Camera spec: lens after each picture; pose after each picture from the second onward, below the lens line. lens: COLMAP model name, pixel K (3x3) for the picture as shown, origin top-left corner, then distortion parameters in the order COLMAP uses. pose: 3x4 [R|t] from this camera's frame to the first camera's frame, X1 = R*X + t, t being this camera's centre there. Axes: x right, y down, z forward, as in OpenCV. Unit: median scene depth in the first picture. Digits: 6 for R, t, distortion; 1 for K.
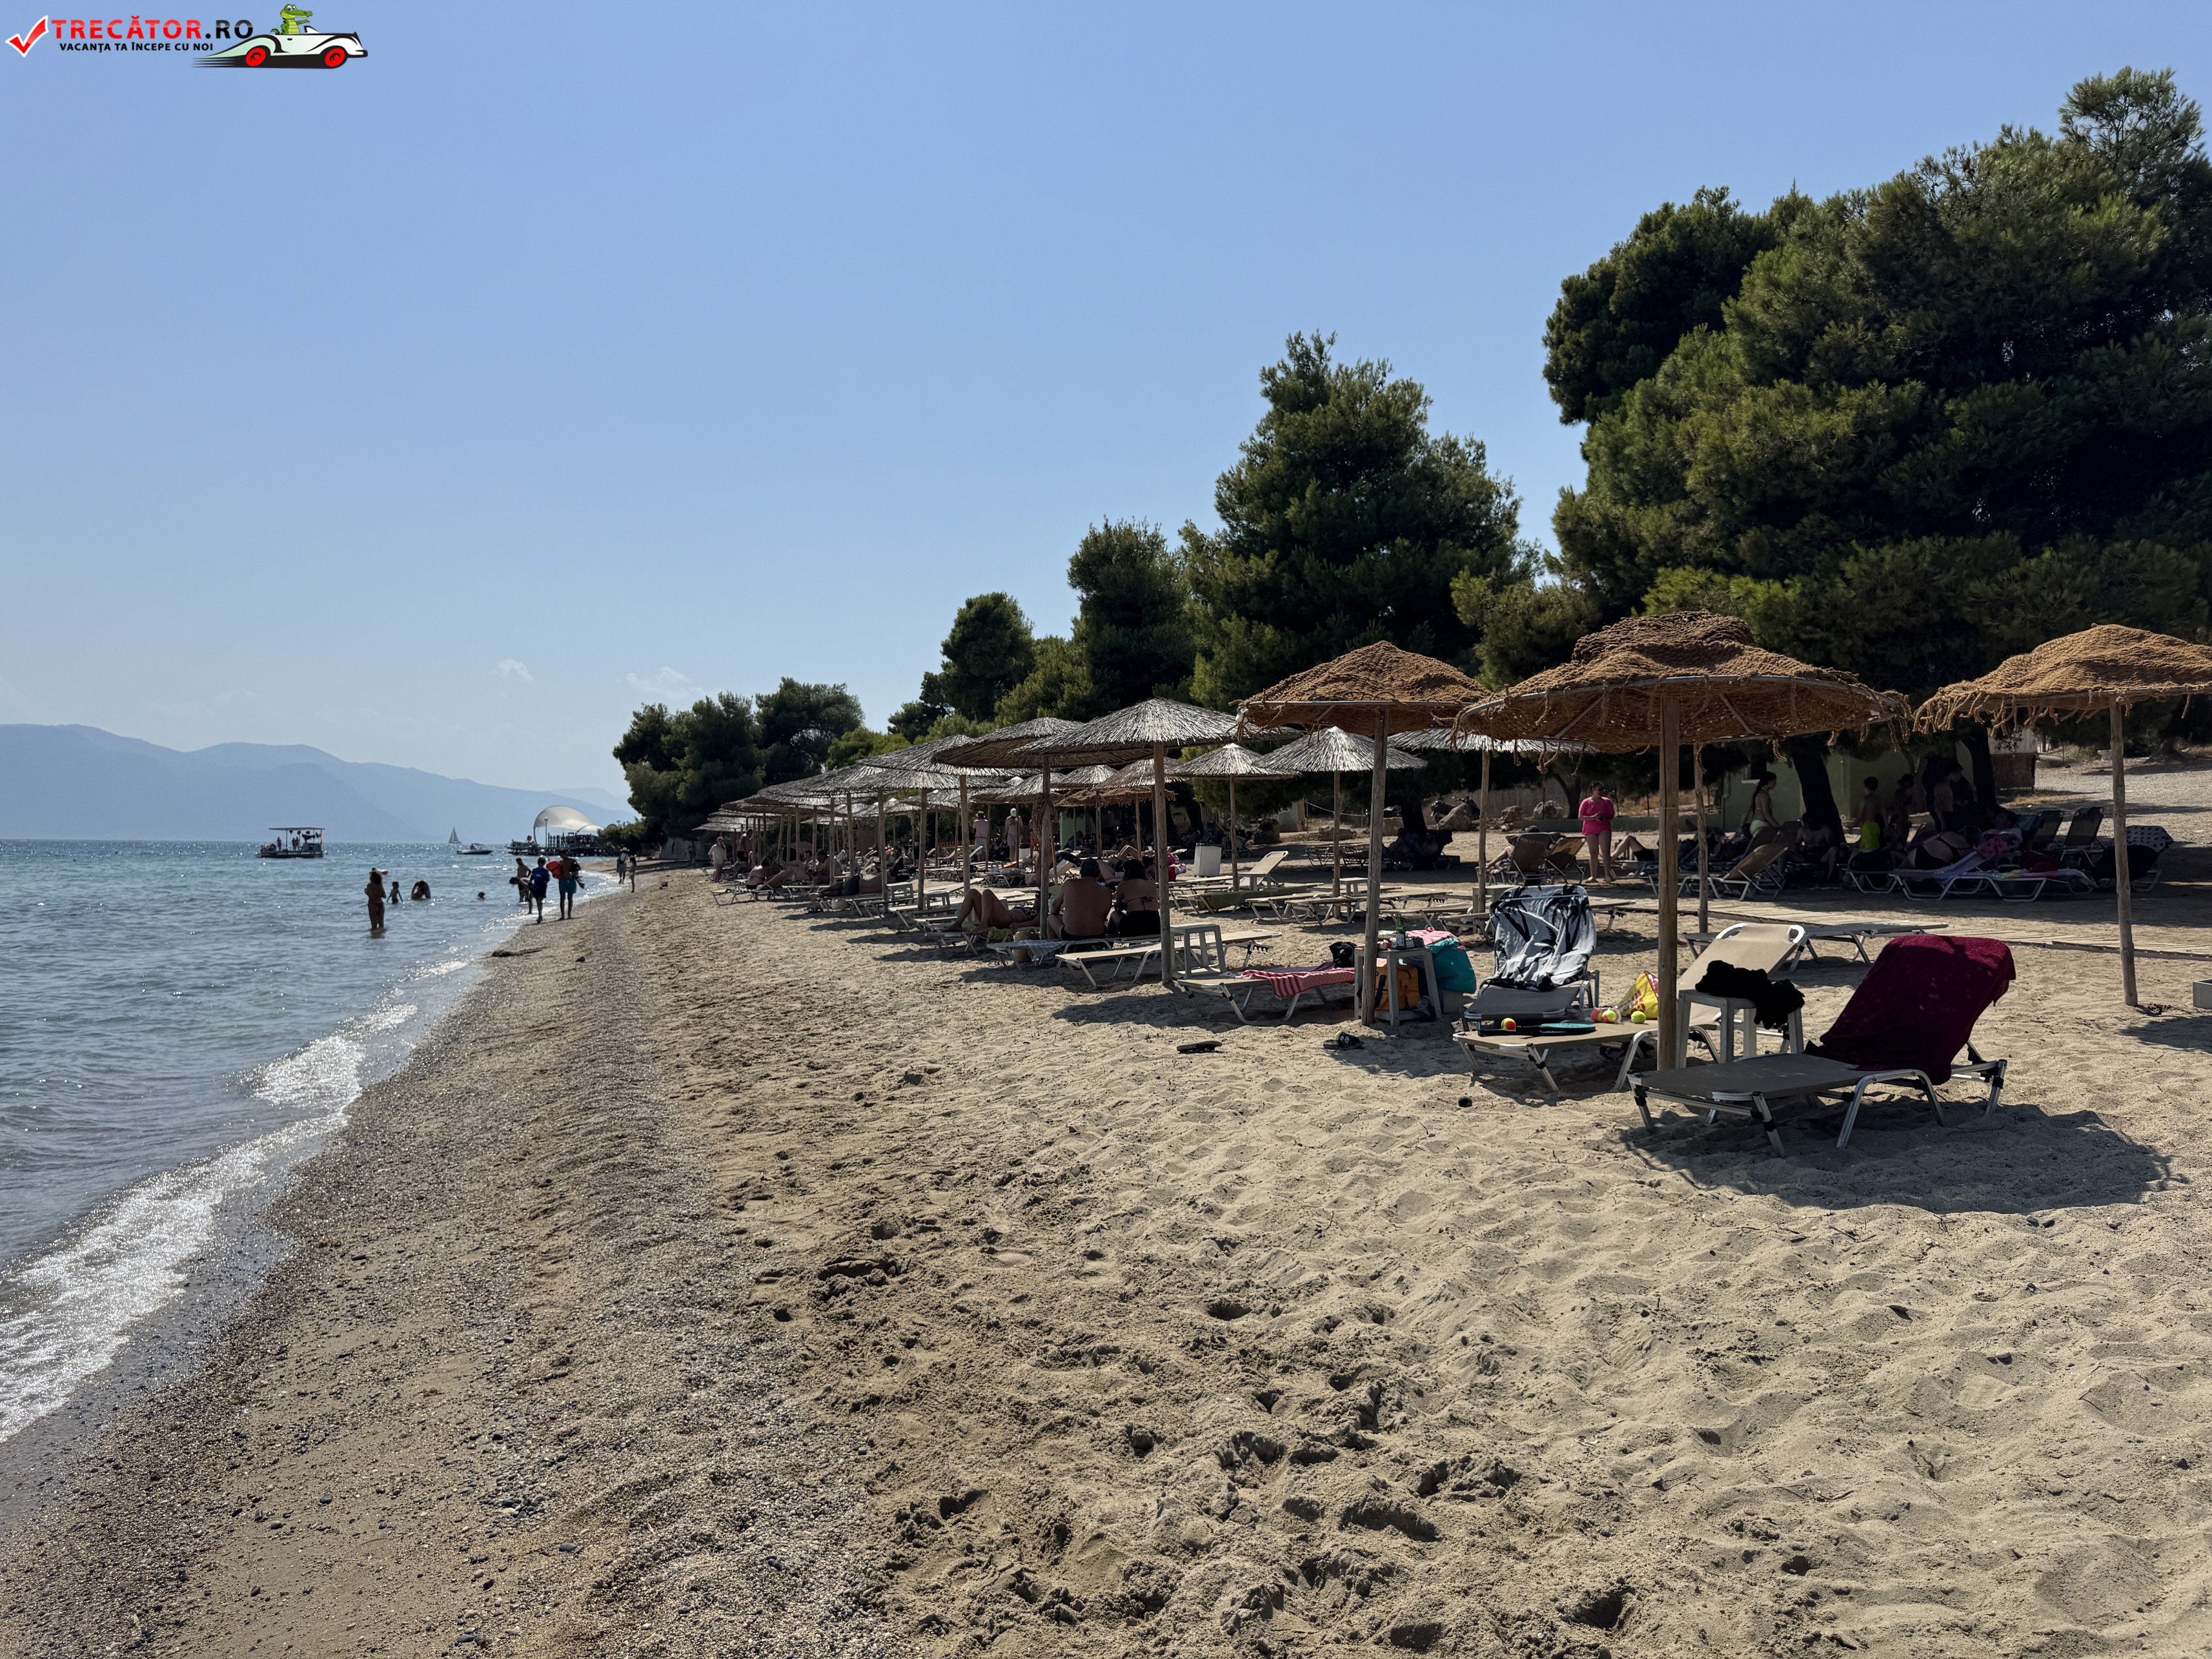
lens RADIAL K [[1554.4, 0, 1135.3], [0, 1554.4, 798.0], [0, 0, 1]] dist [0.020734, -0.031100]
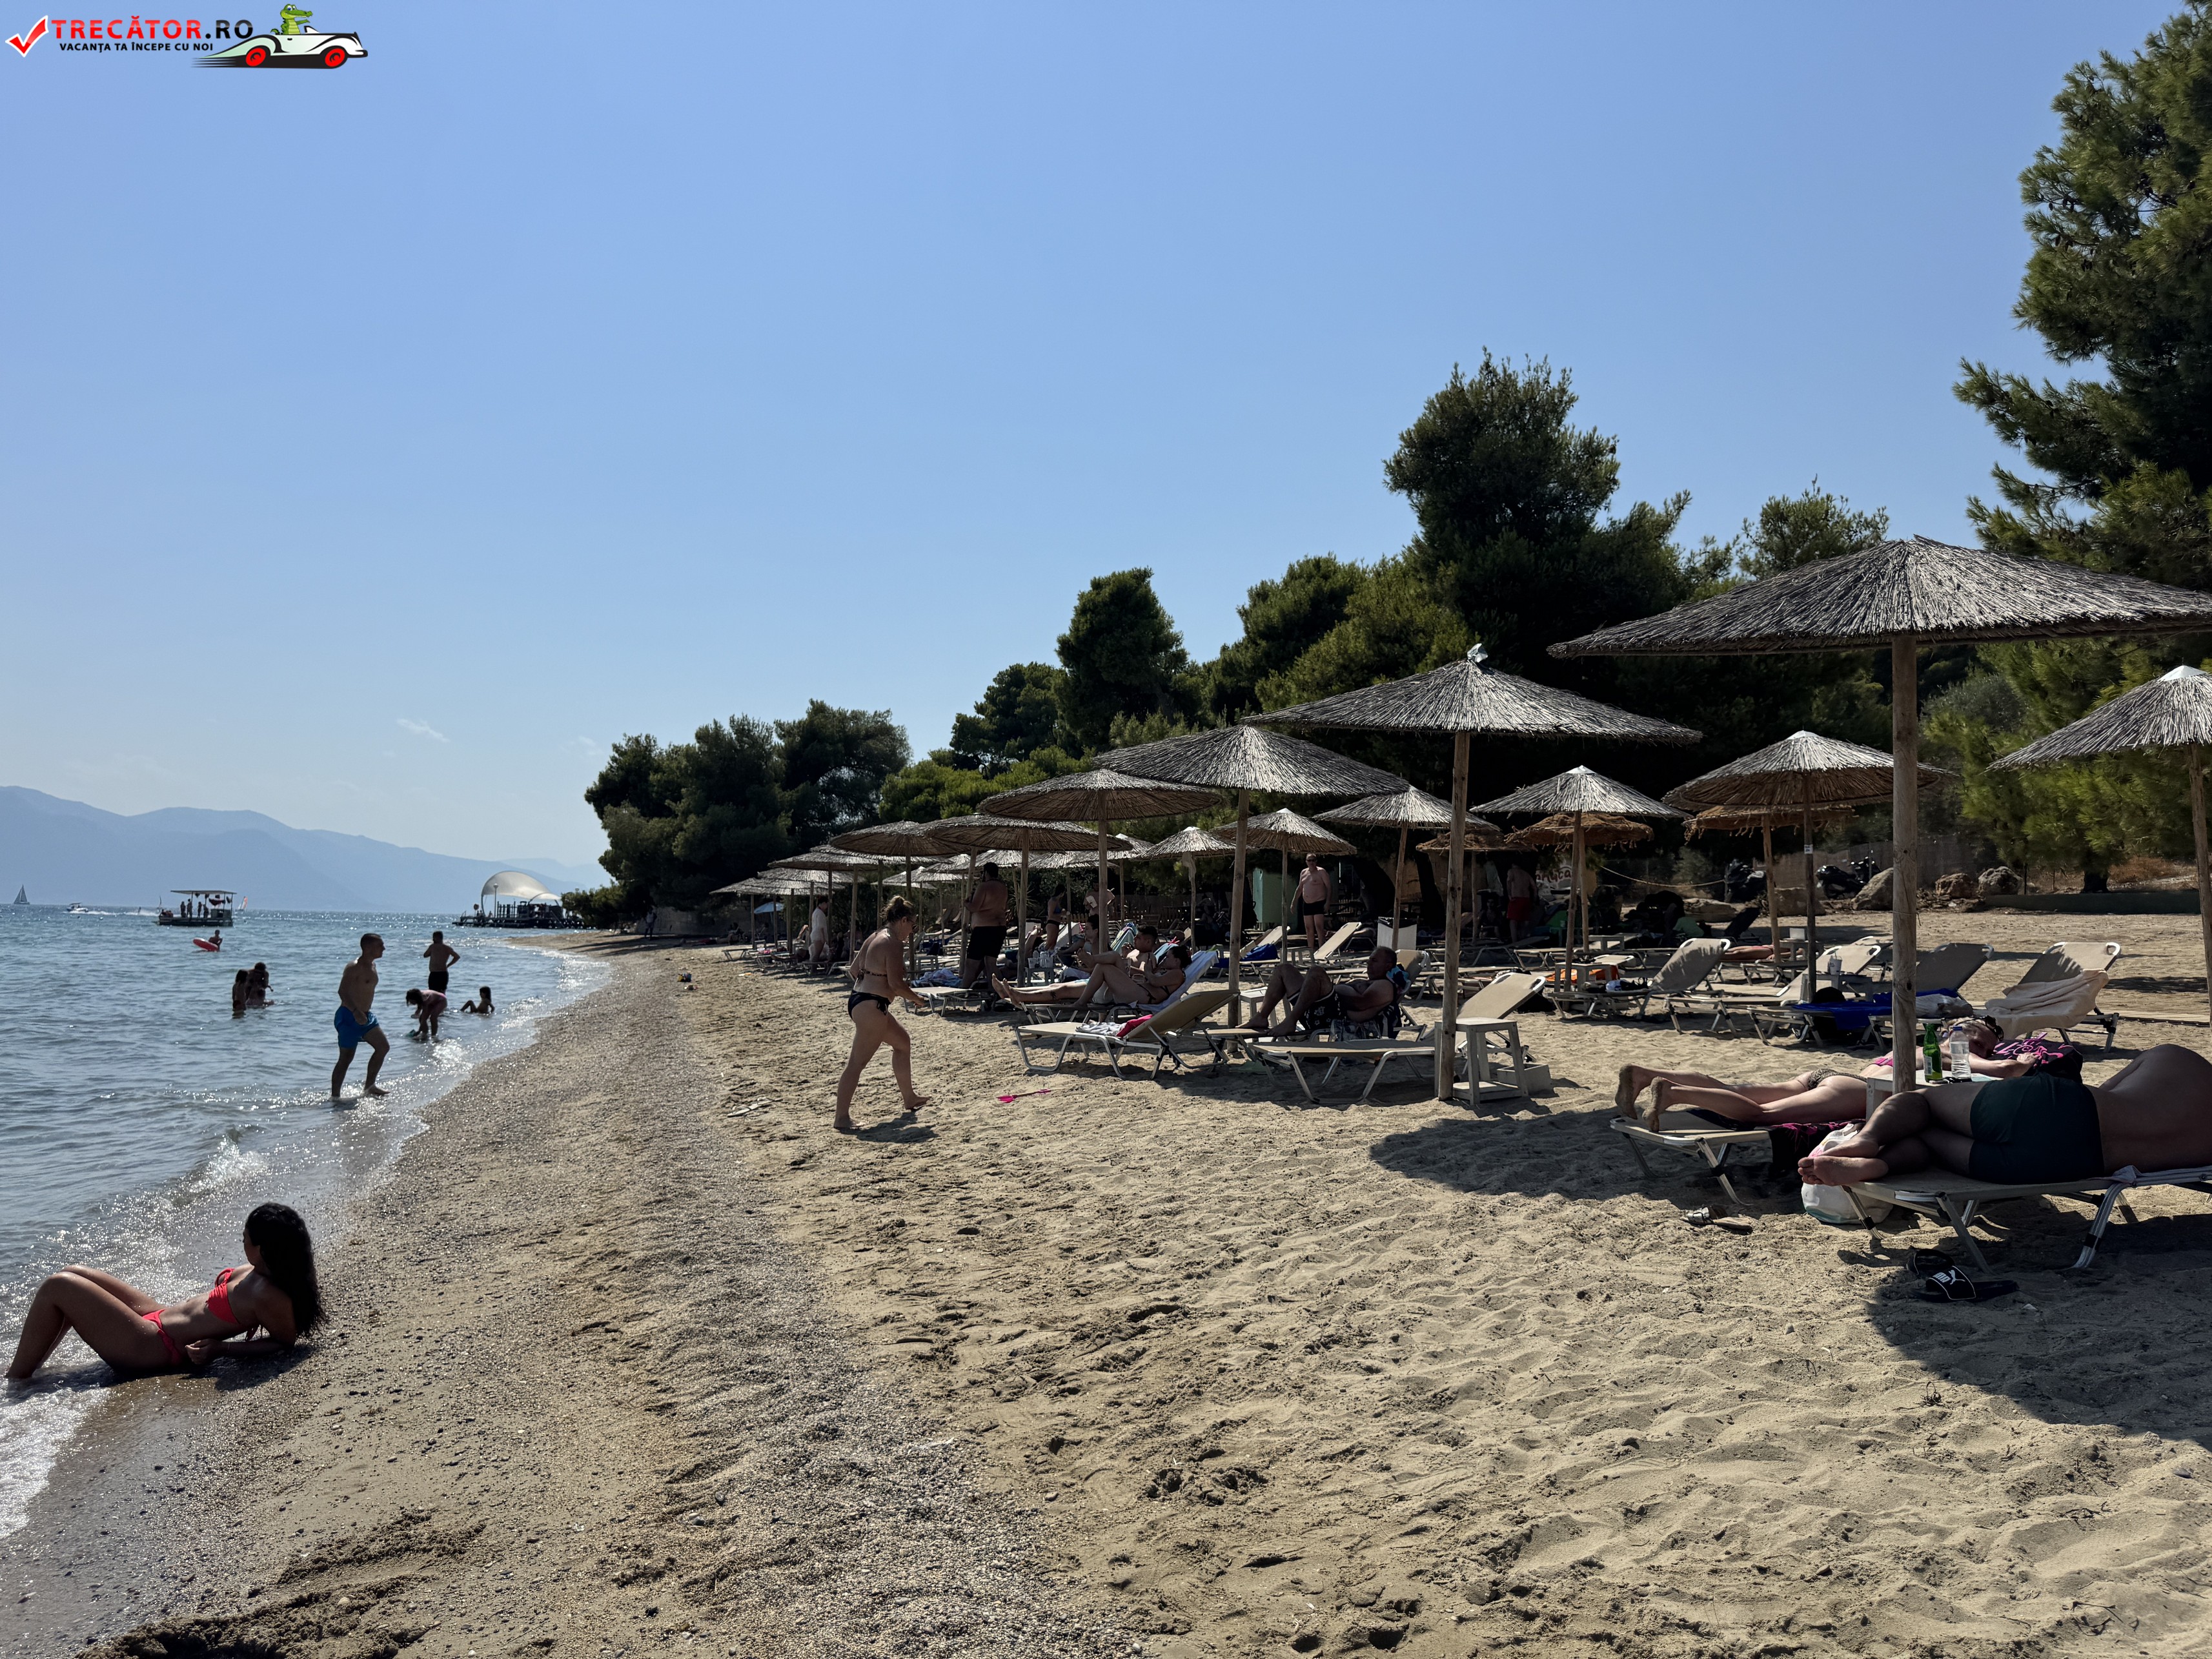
lens RADIAL K [[1554.4, 0, 1119.5], [0, 1554.4, 820.5], [0, 0, 1]] dist [0.020734, -0.031100]
pose [[0.999735, 0.014673, 0.017759, -0.086759], [-0.014017, 0.999234, -0.036529, 0.008172], [-0.018282, 0.036270, 0.999175, 0.230547]]
